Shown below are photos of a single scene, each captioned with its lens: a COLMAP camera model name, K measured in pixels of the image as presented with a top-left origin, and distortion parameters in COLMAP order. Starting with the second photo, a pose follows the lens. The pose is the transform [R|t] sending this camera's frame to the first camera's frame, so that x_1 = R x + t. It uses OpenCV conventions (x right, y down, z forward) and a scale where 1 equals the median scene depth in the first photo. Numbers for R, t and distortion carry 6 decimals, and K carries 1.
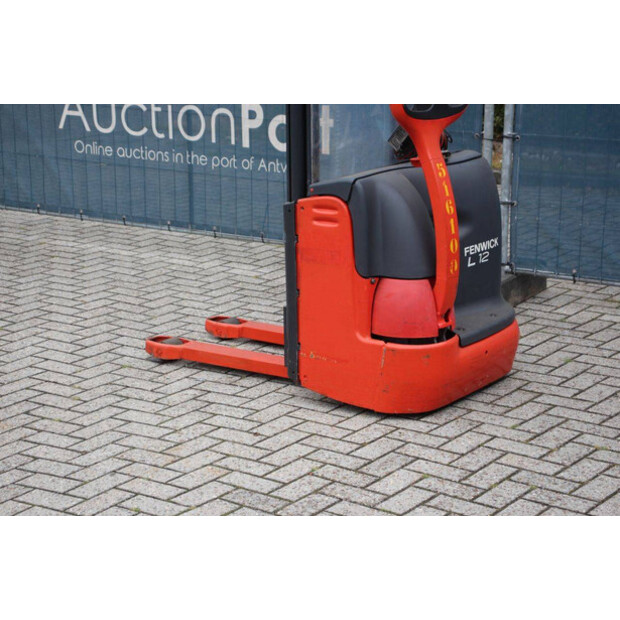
lens RADIAL K [[1464.8, 0, 310.0], [0, 1464.8, 310.0], [0, 0, 1]] dist [0.424976, 0.220251]
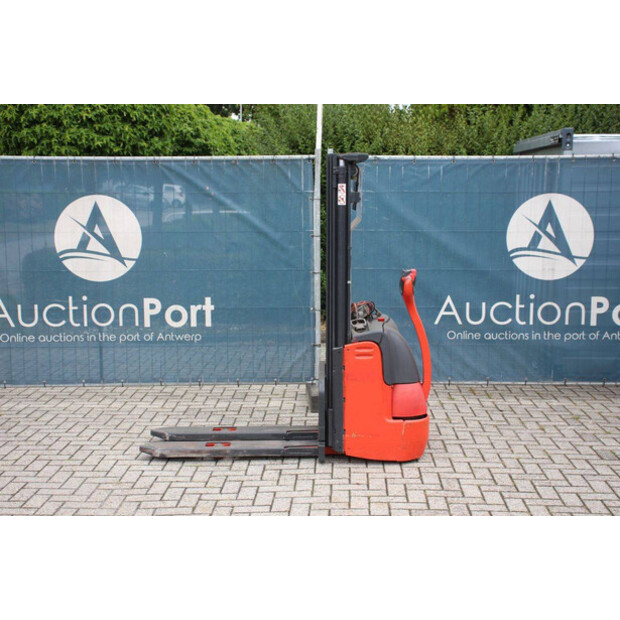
lens RADIAL K [[920.7, 0, 310.0], [0, 920.7, 310.0], [0, 0, 1]] dist [0.076896, 0.170487]
pose [[0.821230, -0.064031, 0.566993, -0.617067], [0.135209, 0.987220, -0.084349, -0.028503], [-0.554346, 0.145932, 0.819392, 0.121152]]
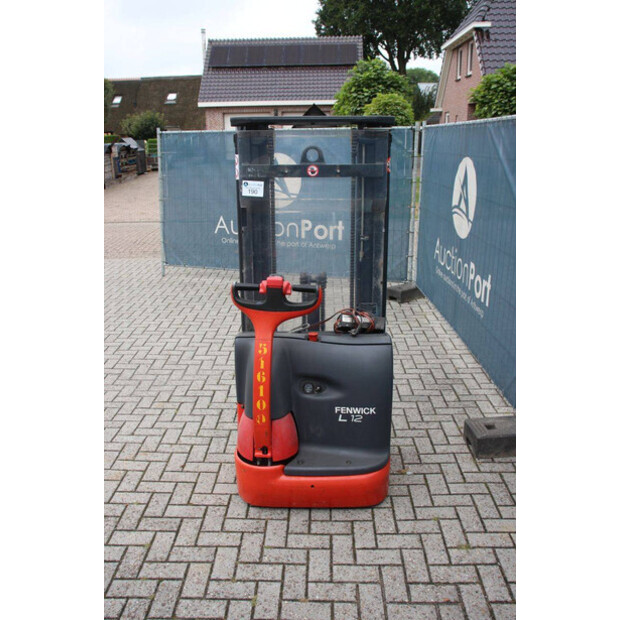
lens RADIAL K [[577.9, 0, 310.0], [0, 577.9, 310.0], [0, 0, 1]] dist [-0.133135, 0.168438]
pose [[0.573941, 0.239717, -0.783025, 0.472609], [-0.201790, 0.968110, 0.148471, -0.197243], [0.793645, 0.072793, 0.604010, 0.651670]]
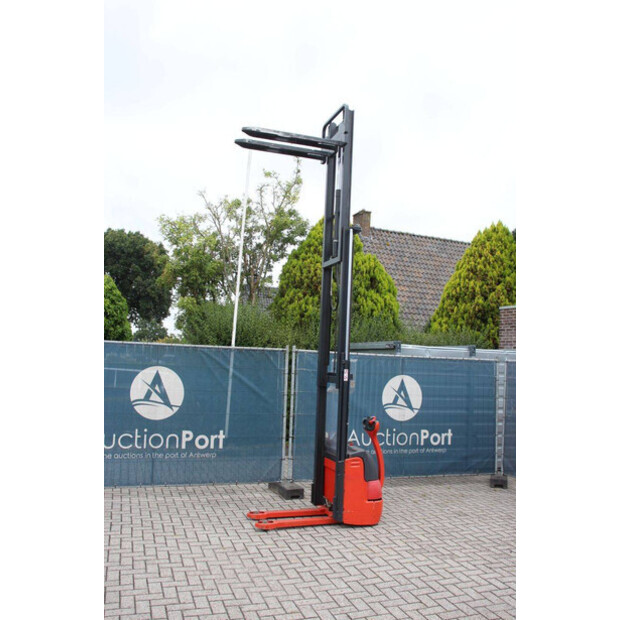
lens RADIAL K [[568.3, 0, 310.0], [0, 568.3, 310.0], [0, 0, 1]] dist [-0.131603, 0.144426]
pose [[0.566453, 0.109861, 0.816738, -0.986618], [0.158339, 0.958099, -0.238693, -0.099543], [-0.808740, 0.264530, 0.525323, 0.339111]]
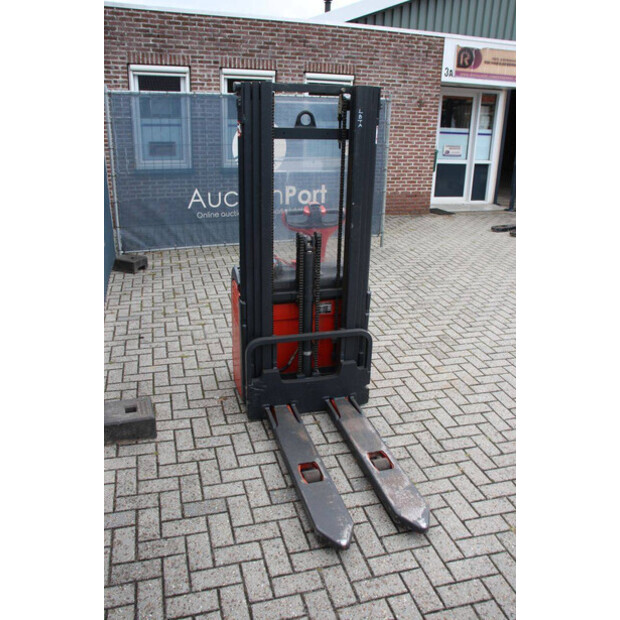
lens RADIAL K [[531.8, 0, 310.0], [0, 531.8, 310.0], [0, 0, 1]] dist [-0.158324, 0.147904]
pose [[-0.790409, -0.229902, 0.567802, -0.300429], [0.134279, 0.839335, 0.526769, -0.369801], [-0.597681, 0.492606, -0.632547, 1.371797]]
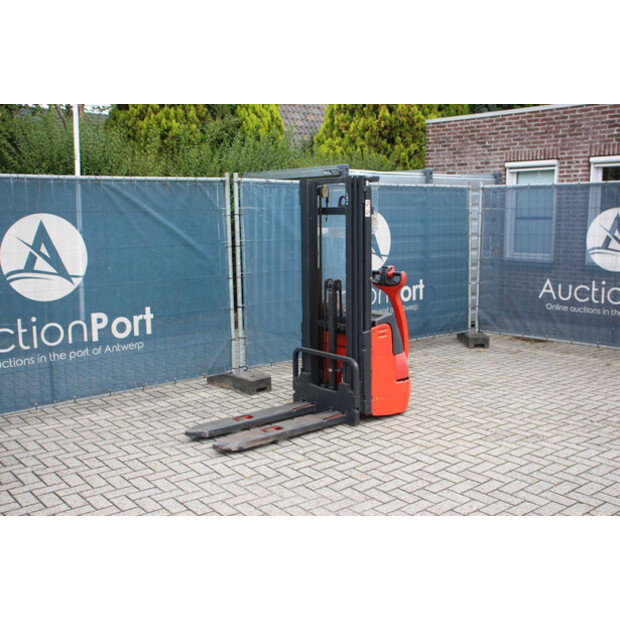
lens RADIAL K [[719.4, 0, 310.0], [0, 719.4, 310.0], [0, 0, 1]] dist [-0.050798, 0.215458]
pose [[0.260578, -0.121572, 0.957768, -0.986535], [0.247675, 0.967258, 0.055392, -0.172798], [-0.933143, 0.222782, 0.282156, 0.735595]]
